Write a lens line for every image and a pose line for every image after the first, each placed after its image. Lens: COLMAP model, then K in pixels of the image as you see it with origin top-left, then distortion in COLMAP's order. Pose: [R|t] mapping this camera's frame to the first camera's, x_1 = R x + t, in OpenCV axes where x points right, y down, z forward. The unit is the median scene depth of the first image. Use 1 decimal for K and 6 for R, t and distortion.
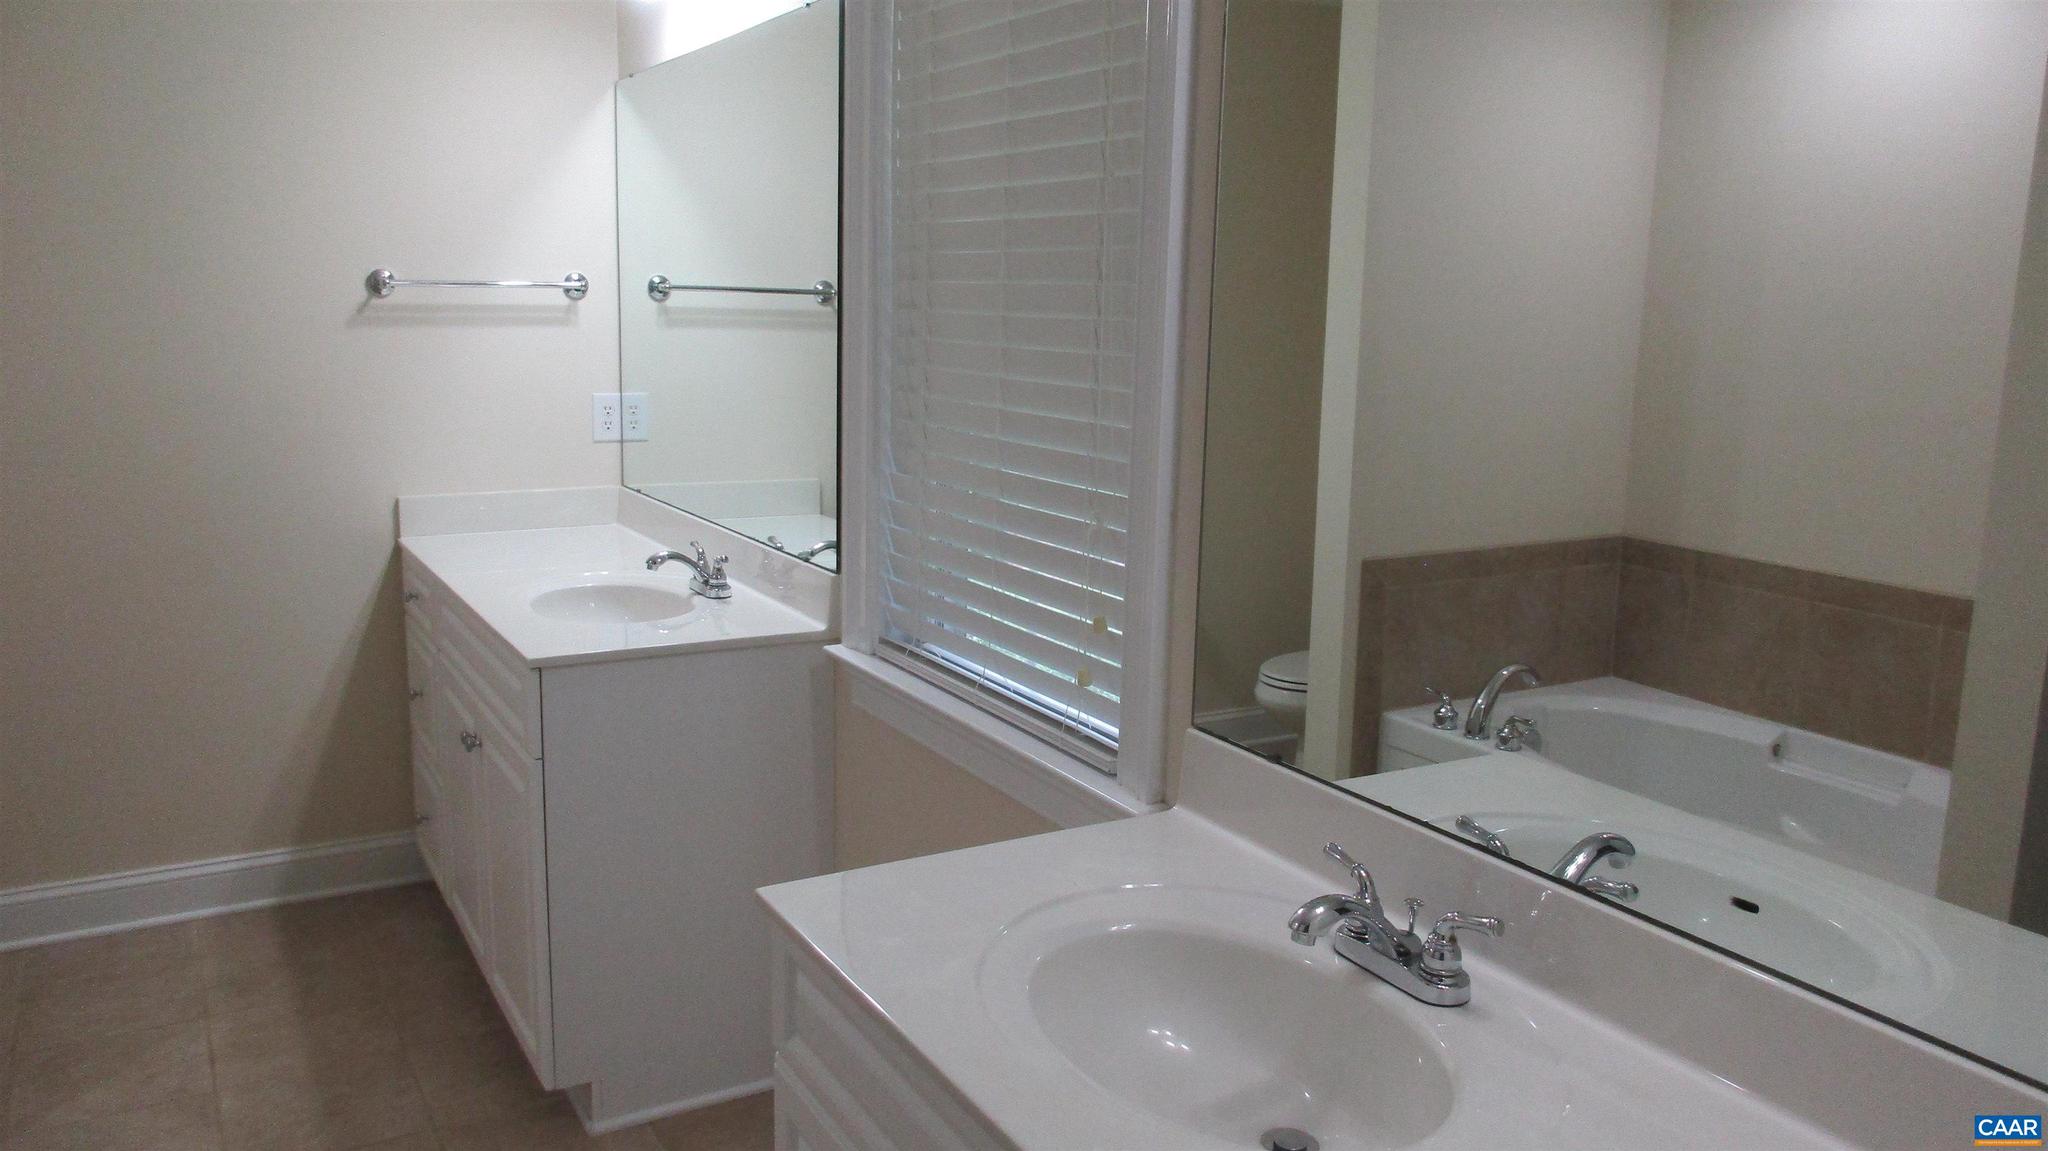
lens RADIAL K [[1554.4, 0, 1024.0], [0, 1554.4, 580.3], [0, 0, 1]] dist [0.013213, 0.005010]
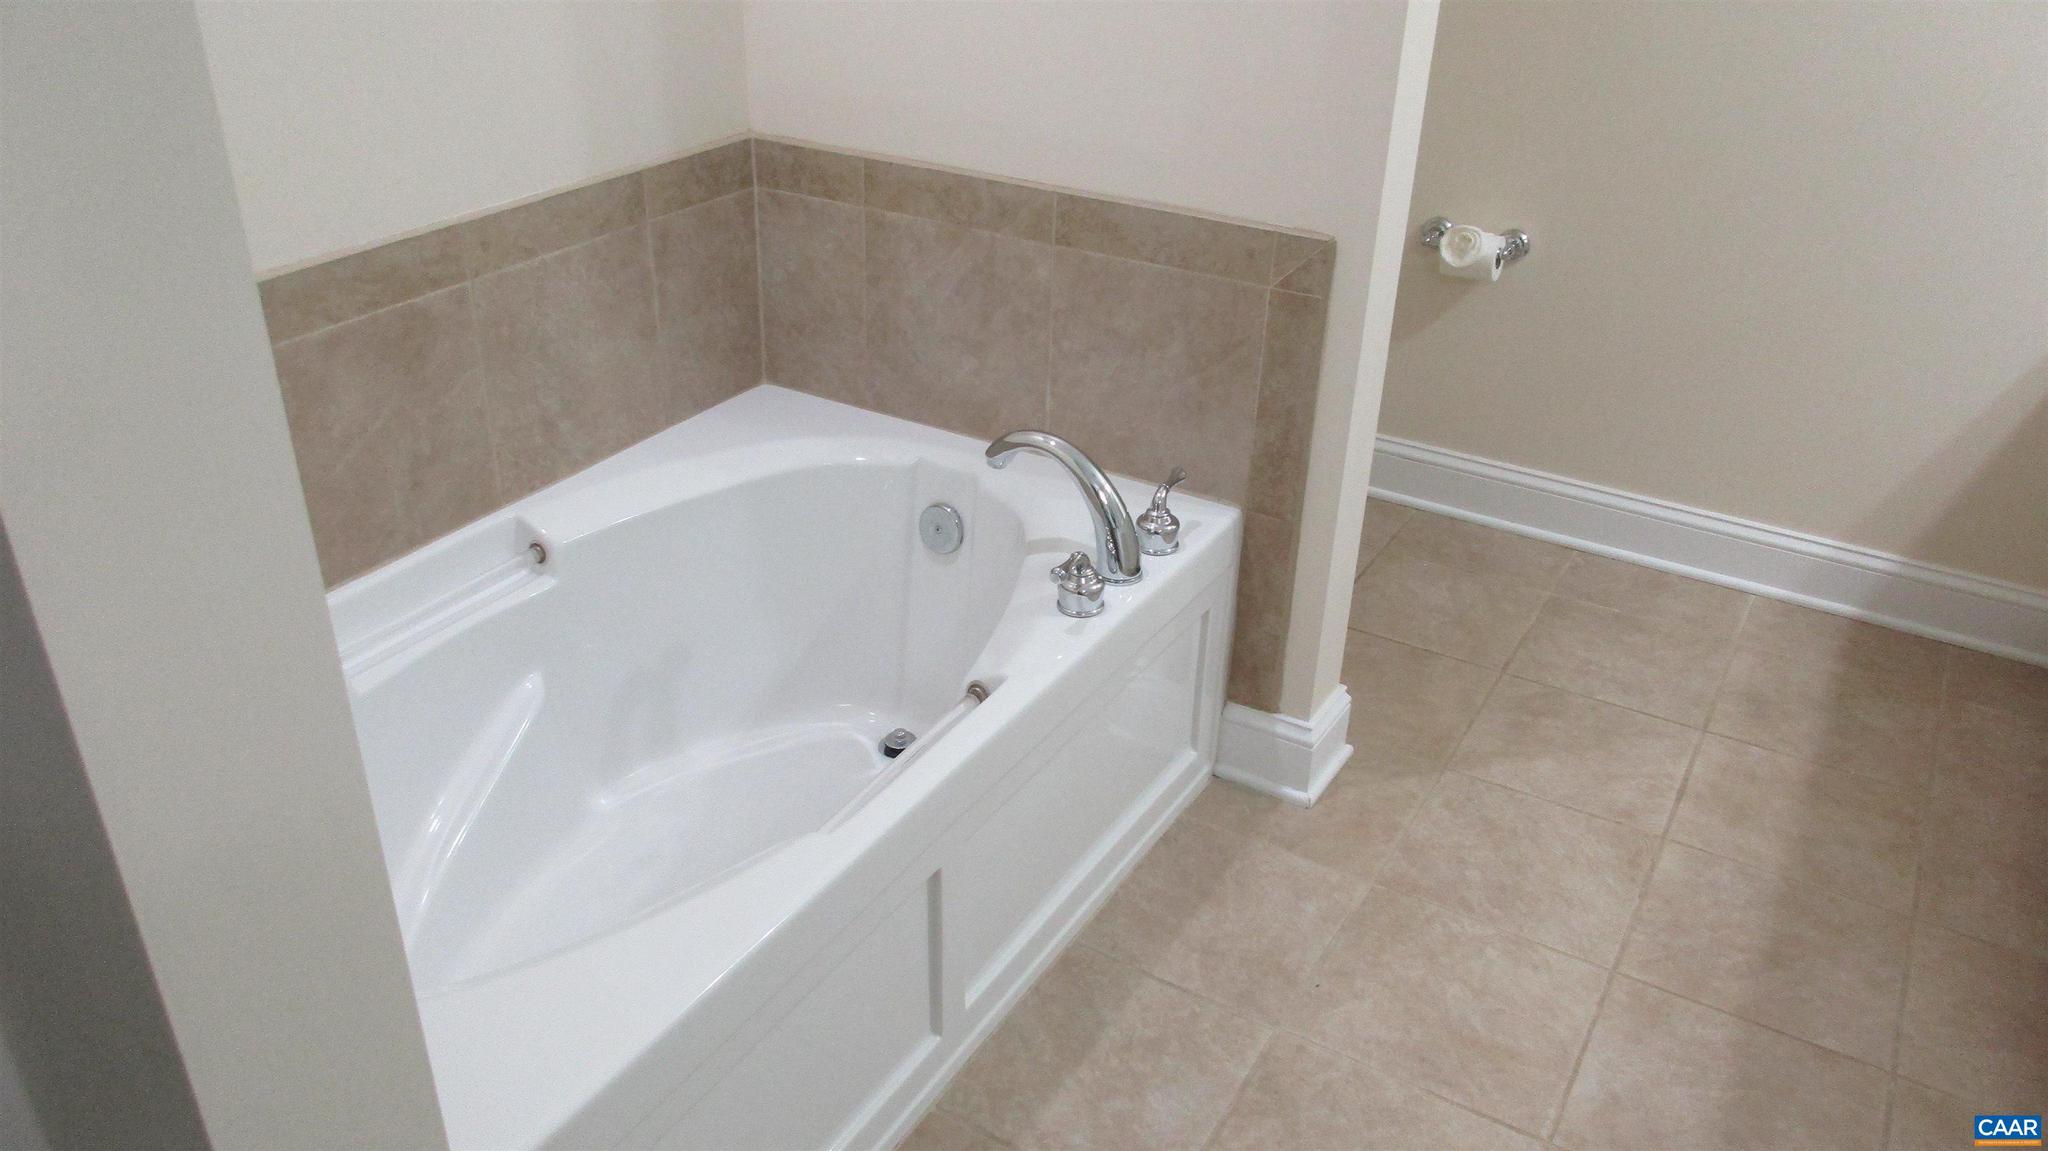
lens RADIAL K [[1554.4, 0, 1029.3], [0, 1554.4, 572.5], [0, 0, 1]] dist [0.013213, 0.005010]
pose [[0.493616, 0.405947, -0.769123, -0.106467], [-0.179198, 0.912873, 0.366811, -0.022987], [0.851018, -0.043239, 0.523354, 0.274959]]
